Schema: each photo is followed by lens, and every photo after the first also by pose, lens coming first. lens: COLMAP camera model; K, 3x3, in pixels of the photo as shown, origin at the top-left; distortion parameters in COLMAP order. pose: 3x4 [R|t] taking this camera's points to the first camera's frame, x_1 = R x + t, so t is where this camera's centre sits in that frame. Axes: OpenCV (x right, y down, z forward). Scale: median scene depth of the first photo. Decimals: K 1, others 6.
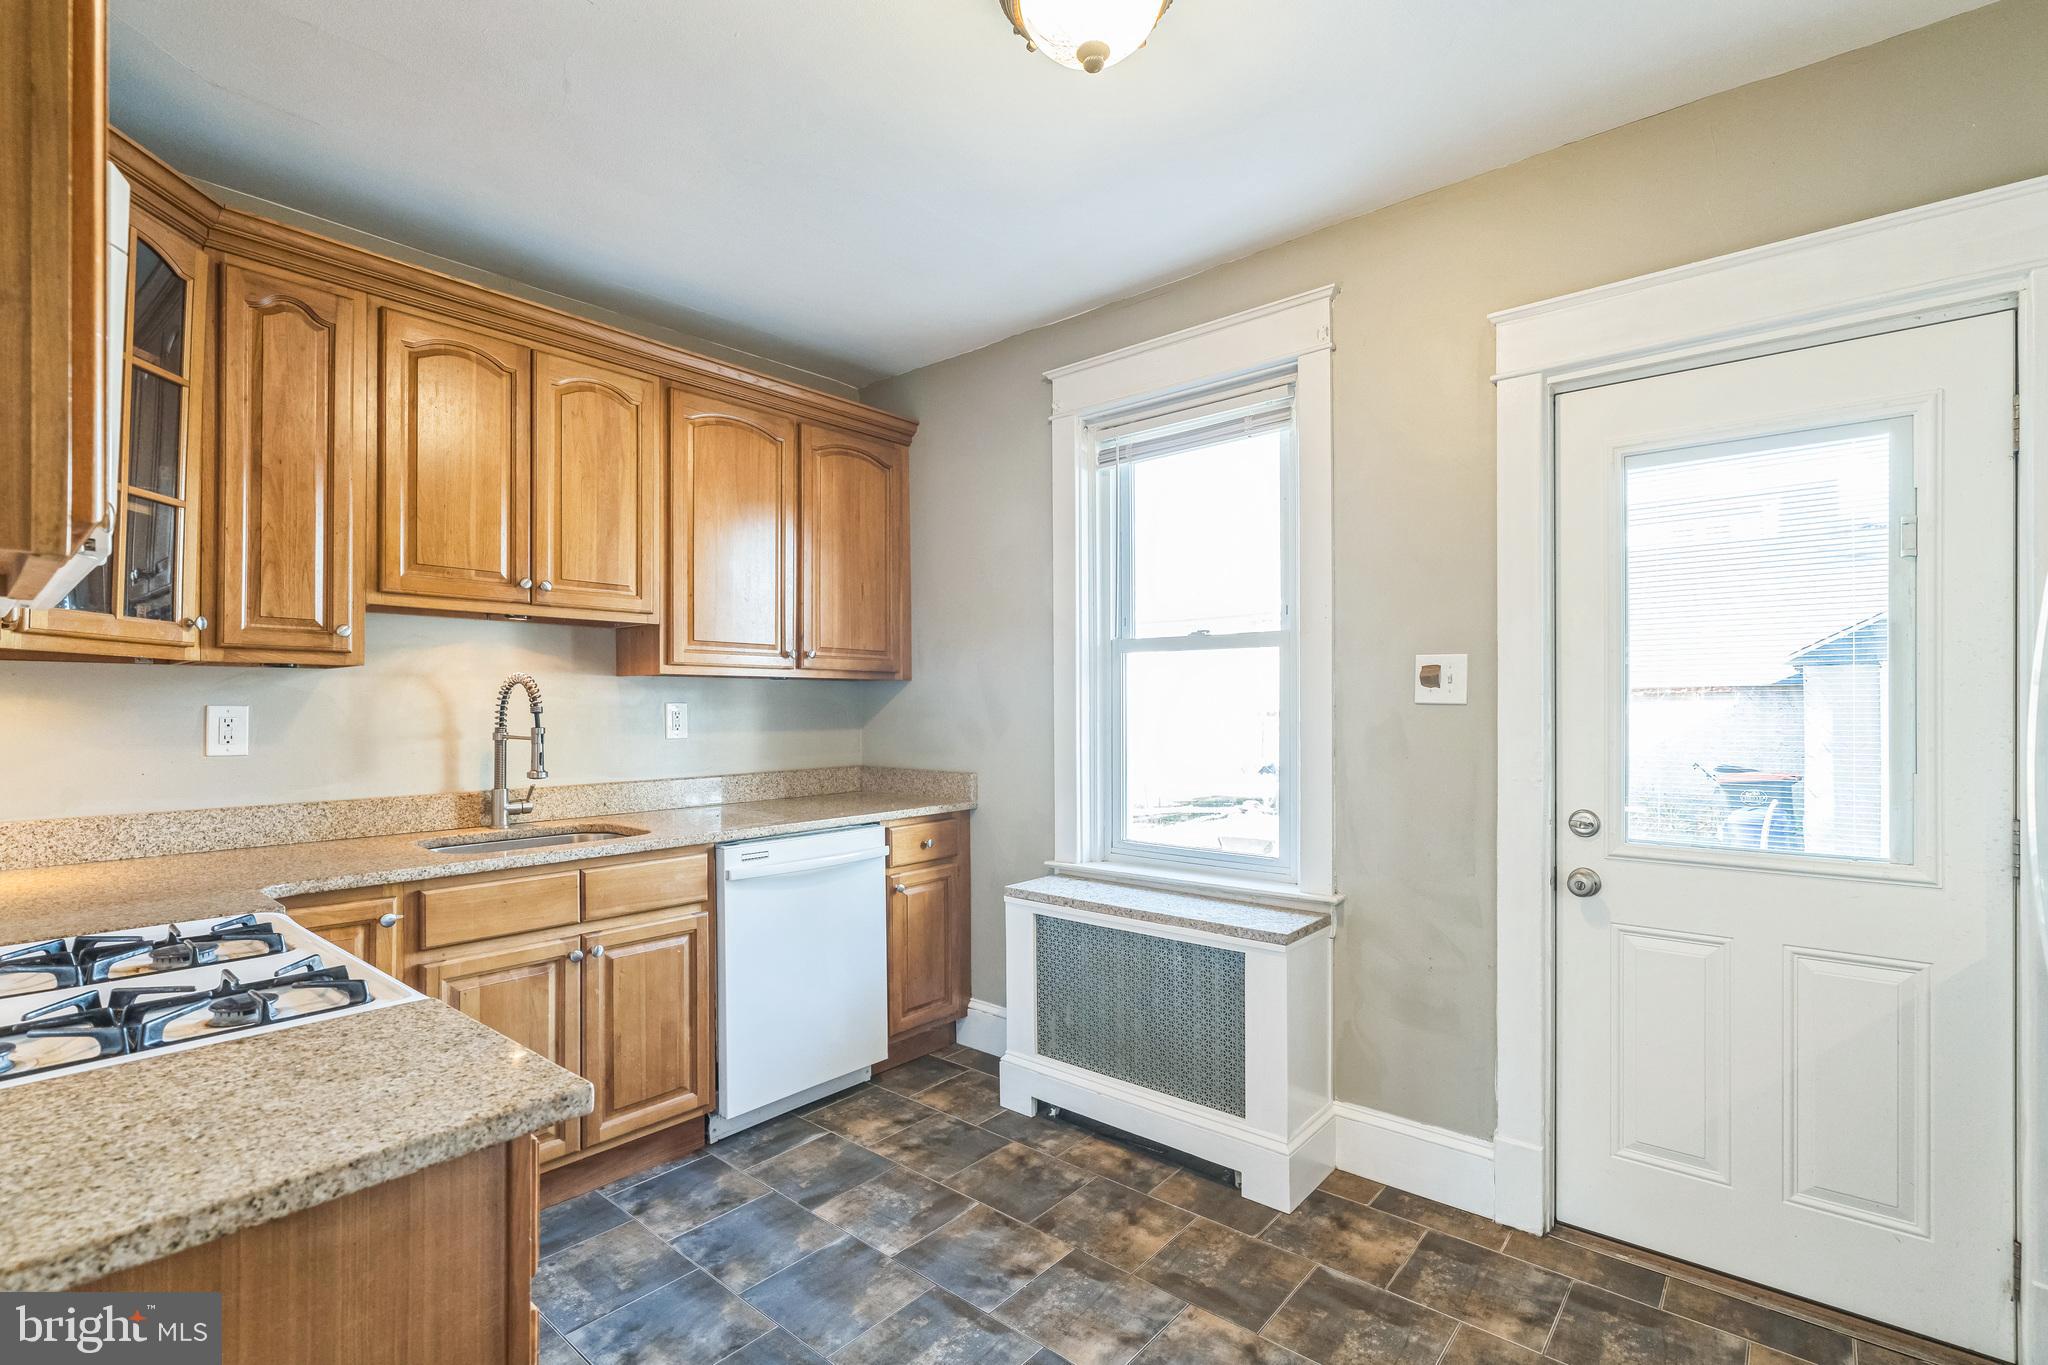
lens RADIAL K [[949.9, 0, 985.4], [0, 949.9, 705.7], [0, 0, 1]] dist [-0.005769, 0.001391]
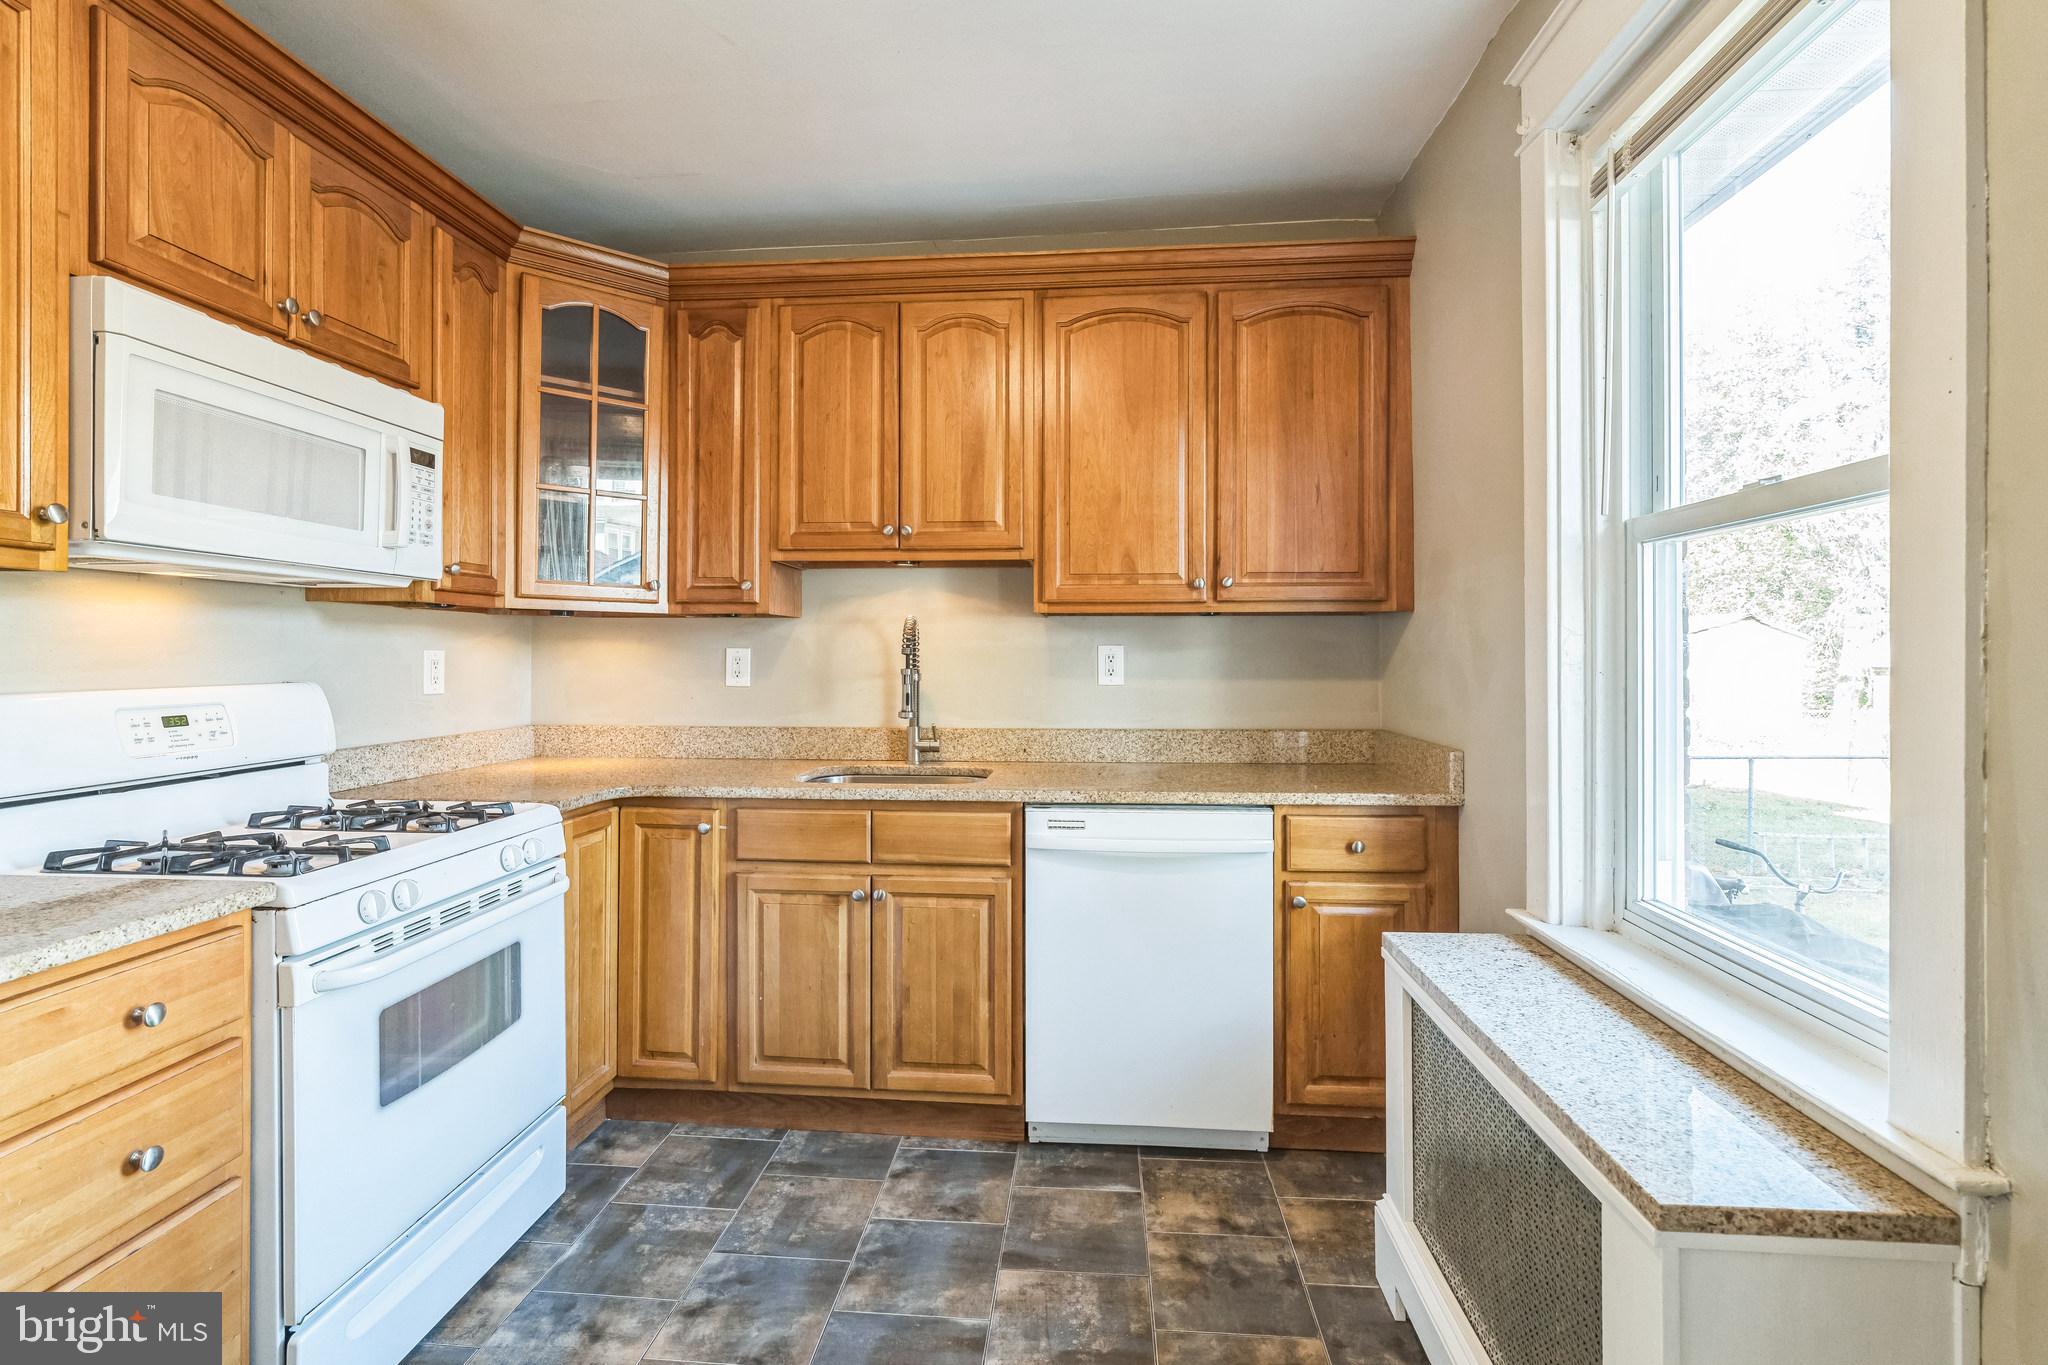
lens RADIAL K [[949.9, 0, 1014.4], [0, 949.9, 661.2], [0, 0, 1]] dist [-0.005769, 0.001391]
pose [[0.587122, 0.006243, -0.809474, 0.423980], [-0.001131, 0.999976, 0.006893, 0.007451], [0.809498, -0.003132, 0.587115, 0.479203]]
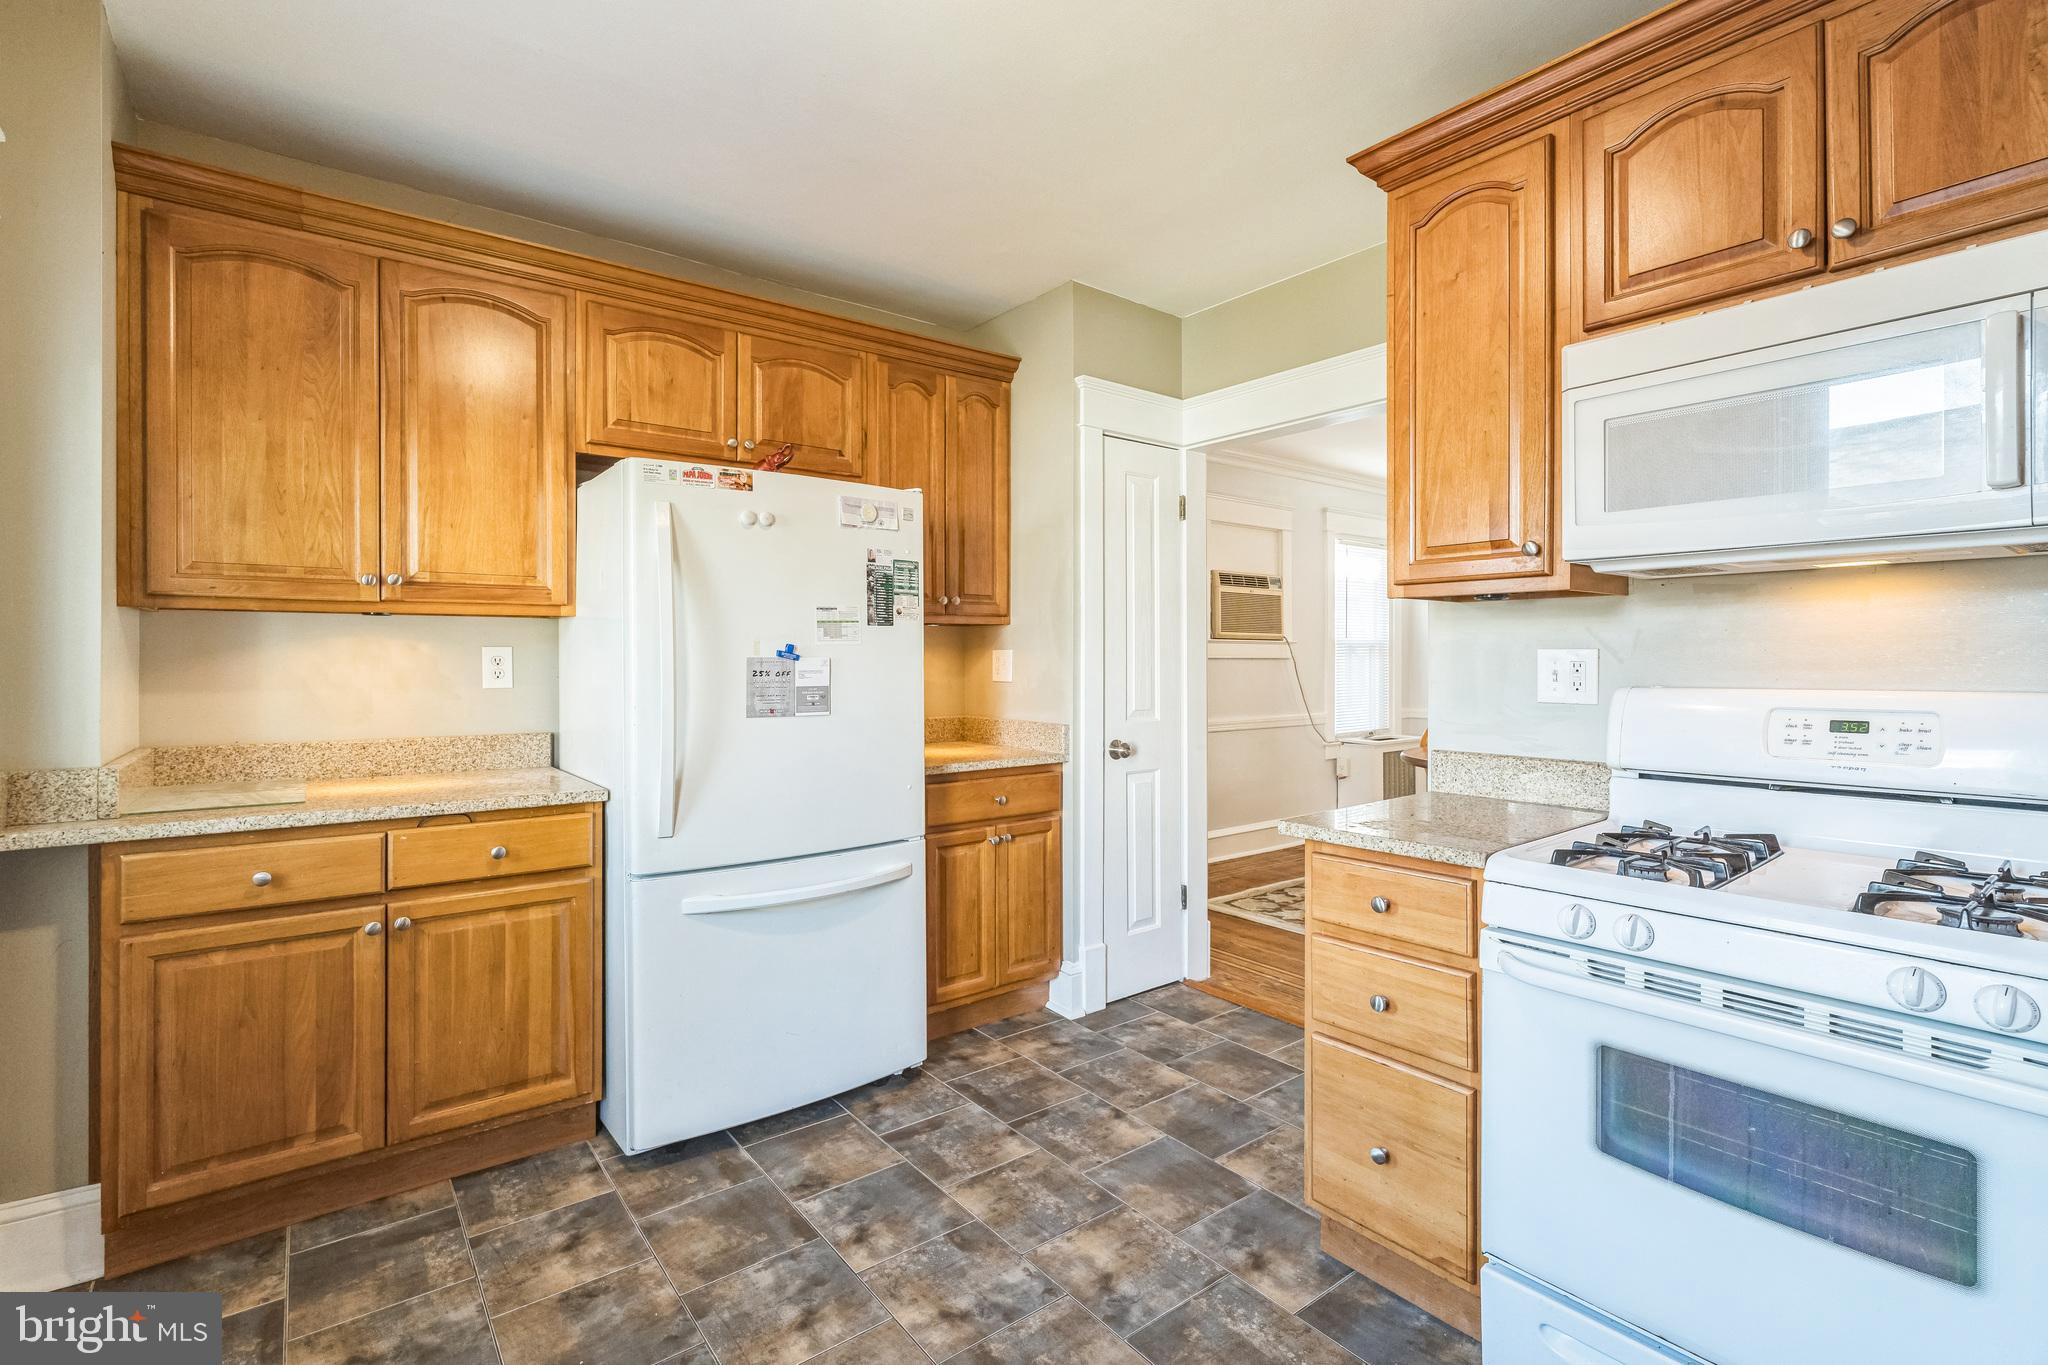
lens RADIAL K [[949.9, 0, 1008.8], [0, 949.9, 670.9], [0, 0, 1]] dist [-0.005769, 0.001391]
pose [[-0.976968, -0.002105, 0.213373, -0.071936], [0.000048, 0.999949, 0.010082, 0.013439], [-0.213384, 0.009860, -0.976919, 1.098713]]
